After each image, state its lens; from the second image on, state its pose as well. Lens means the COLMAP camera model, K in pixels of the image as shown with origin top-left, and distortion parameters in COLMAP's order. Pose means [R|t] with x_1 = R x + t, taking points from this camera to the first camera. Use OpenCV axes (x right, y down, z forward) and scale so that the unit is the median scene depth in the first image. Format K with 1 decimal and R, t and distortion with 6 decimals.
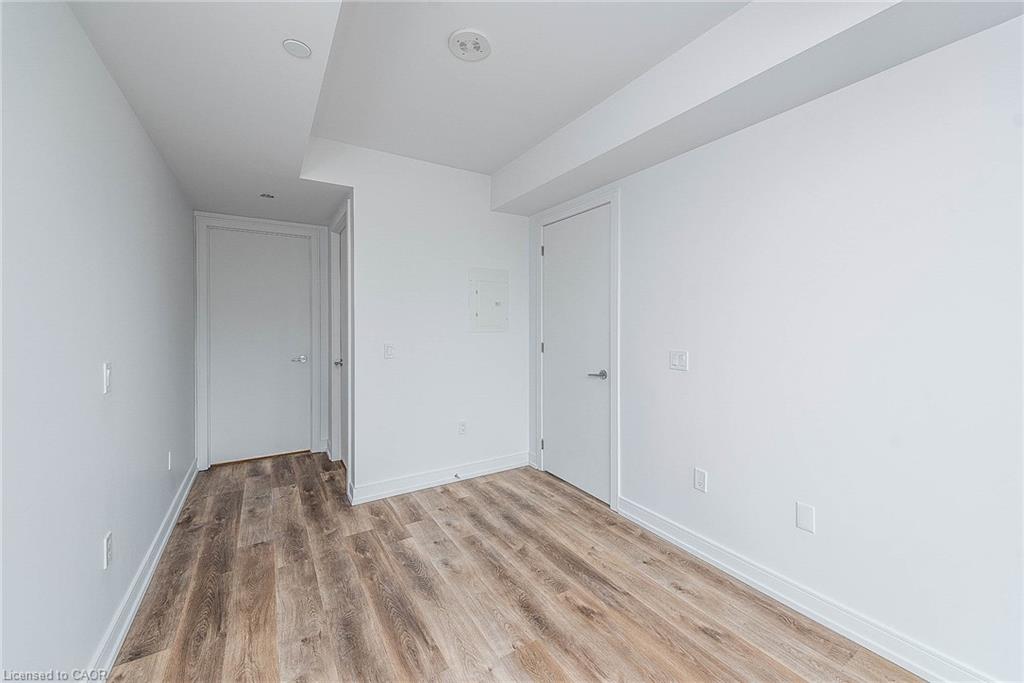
lens RADIAL K [[401.8, 0, 514.6], [0, 401.8, 331.4], [0, 0, 1]] dist [0.014875, -0.004104]
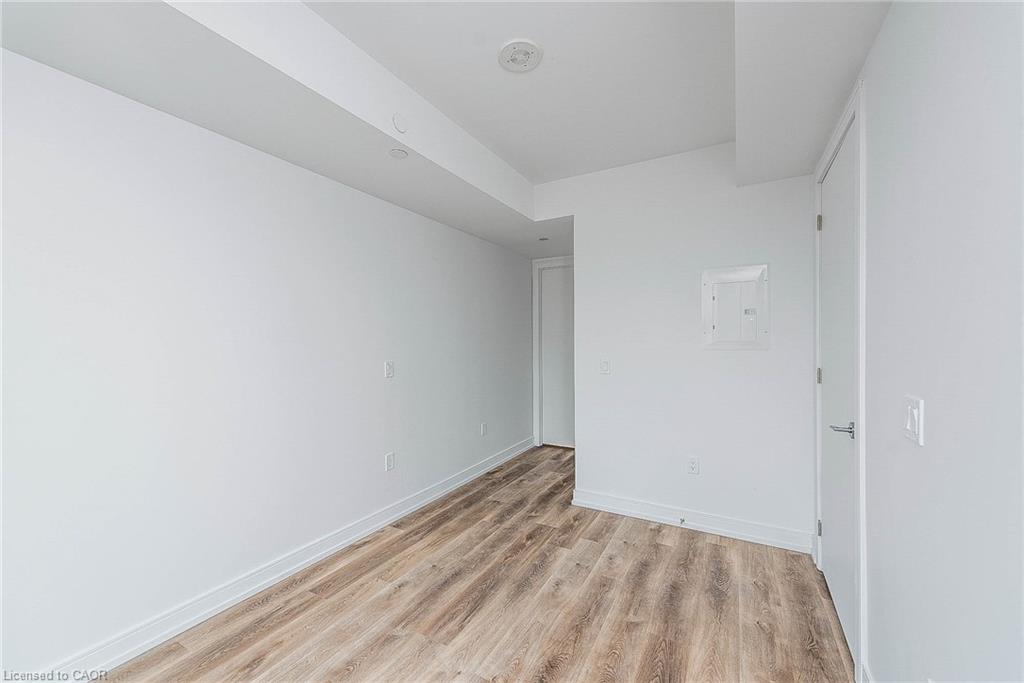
lens RADIAL K [[401.8, 0, 512.9], [0, 401.8, 348.2], [0, 0, 1]] dist [0.014875, -0.004104]
pose [[0.483060, 0.014501, -0.875467, 0.574642], [-0.012423, 0.999876, 0.009708, -0.005160], [0.875499, 0.006186, 0.483180, 0.391361]]
